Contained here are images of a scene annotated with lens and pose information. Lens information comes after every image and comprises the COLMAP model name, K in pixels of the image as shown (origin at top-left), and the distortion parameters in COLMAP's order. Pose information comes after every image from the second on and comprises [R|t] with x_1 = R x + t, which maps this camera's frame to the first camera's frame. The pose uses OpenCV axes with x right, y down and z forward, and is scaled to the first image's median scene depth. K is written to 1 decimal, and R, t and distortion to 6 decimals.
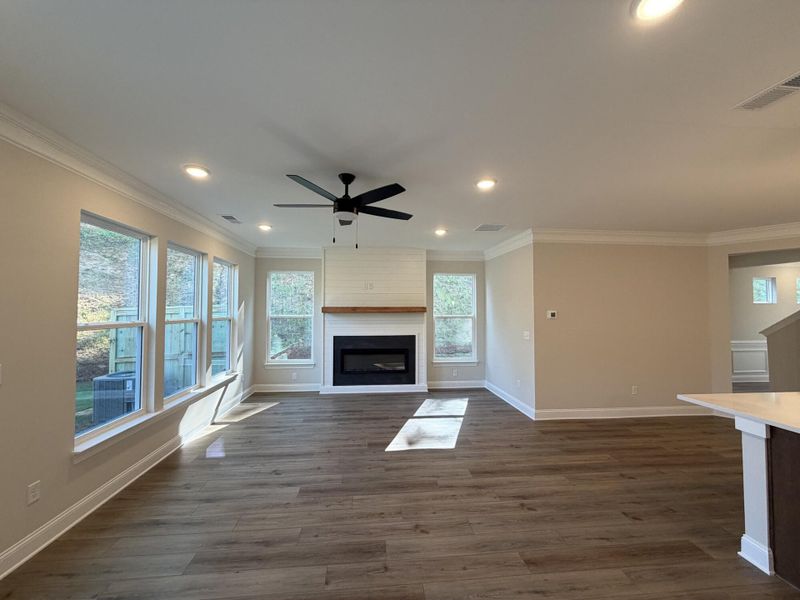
lens RADIAL K [[320.4, 0, 395.6], [0, 320.4, 299.7], [0, 0, 1]] dist [-0.002486, 0.000178]
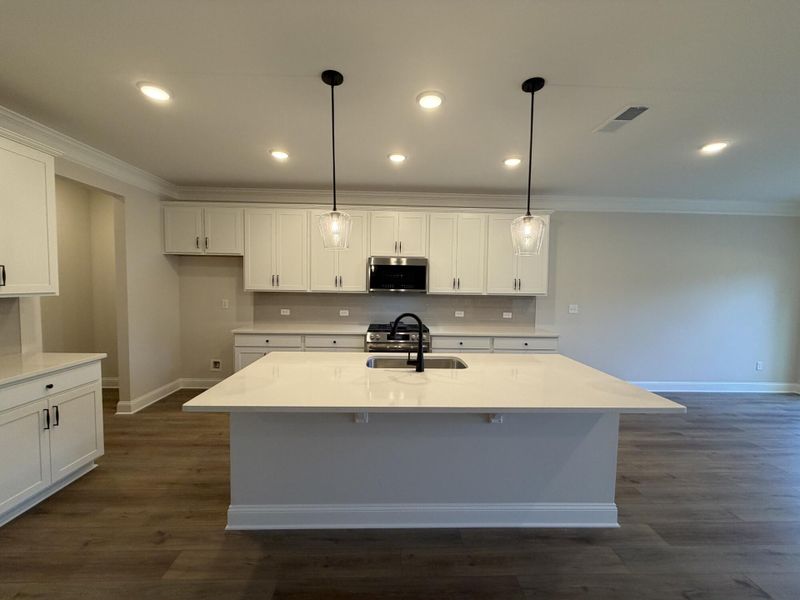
lens RADIAL K [[320.4, 0, 395.9], [0, 320.4, 300.8], [0, 0, 1]] dist [-0.002486, 0.000178]
pose [[-0.997639, -0.020056, 0.065684, 0.873393], [-0.018384, 0.999494, 0.025963, 0.050145], [-0.066172, 0.024694, -0.997503, 1.024955]]
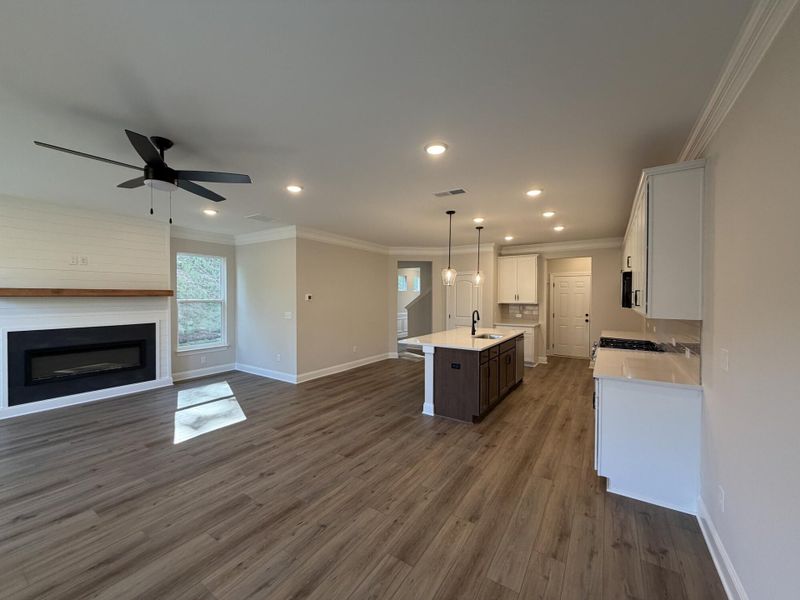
lens RADIAL K [[320.4, 0, 400.8], [0, 320.4, 299.6], [0, 0, 1]] dist [-0.002486, 0.000178]
pose [[0.618676, -0.009333, 0.785591, -0.309928], [-0.025089, 0.999185, 0.031629, 0.007798], [-0.785245, -0.039278, 0.617938, -0.062049]]
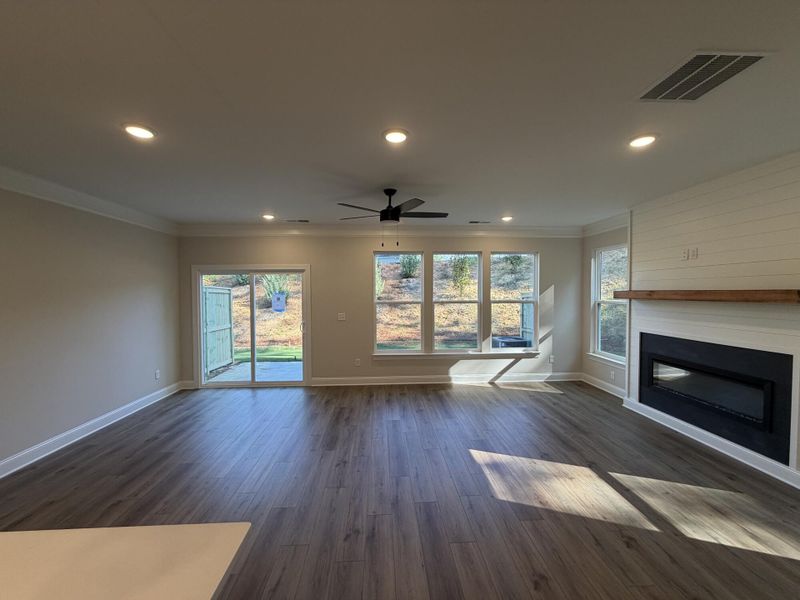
lens RADIAL K [[320.4, 0, 396.8], [0, 320.4, 293.8], [0, 0, 1]] dist [-0.002486, 0.000178]
pose [[-0.045767, 0.007615, -0.998923, 0.785155], [0.034488, 0.999387, 0.006038, 0.010874], [0.998357, -0.034174, -0.046002, 0.746817]]
